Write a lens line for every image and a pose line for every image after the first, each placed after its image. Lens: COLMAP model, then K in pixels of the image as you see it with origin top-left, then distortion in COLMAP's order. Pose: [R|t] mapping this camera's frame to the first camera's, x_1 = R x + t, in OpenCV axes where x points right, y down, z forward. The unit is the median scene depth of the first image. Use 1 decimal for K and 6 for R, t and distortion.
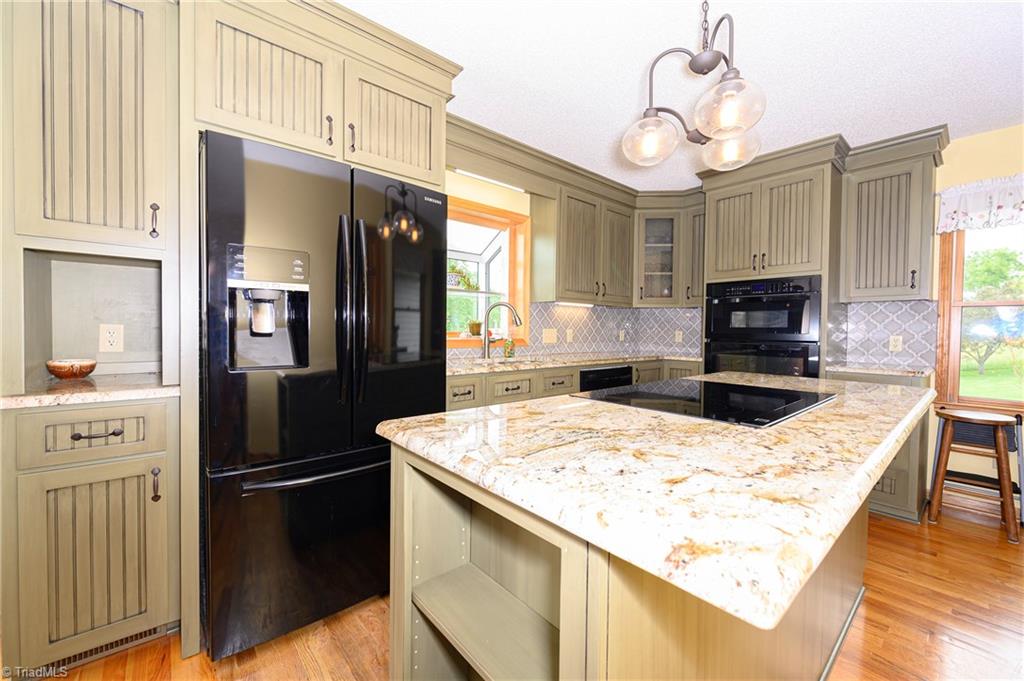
lens RADIAL K [[413.2, 0, 510.5], [0, 413.2, 339.7], [0, 0, 1]] dist [-0.002330, 0.000339]
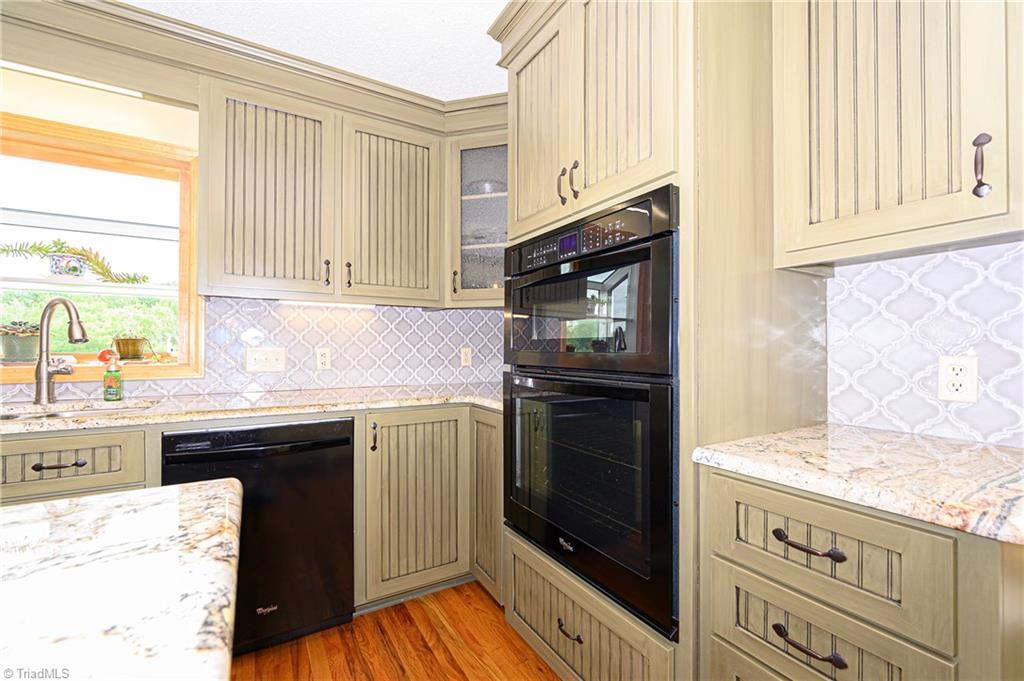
lens RADIAL K [[413.2, 0, 516.8], [0, 413.2, 345.0], [0, 0, 1]] dist [-0.002330, 0.000339]
pose [[0.981704, -0.011007, -0.190095, 0.616571], [0.005027, 0.999478, -0.031911, -0.009882], [0.190347, 0.030372, 0.981247, 0.570344]]
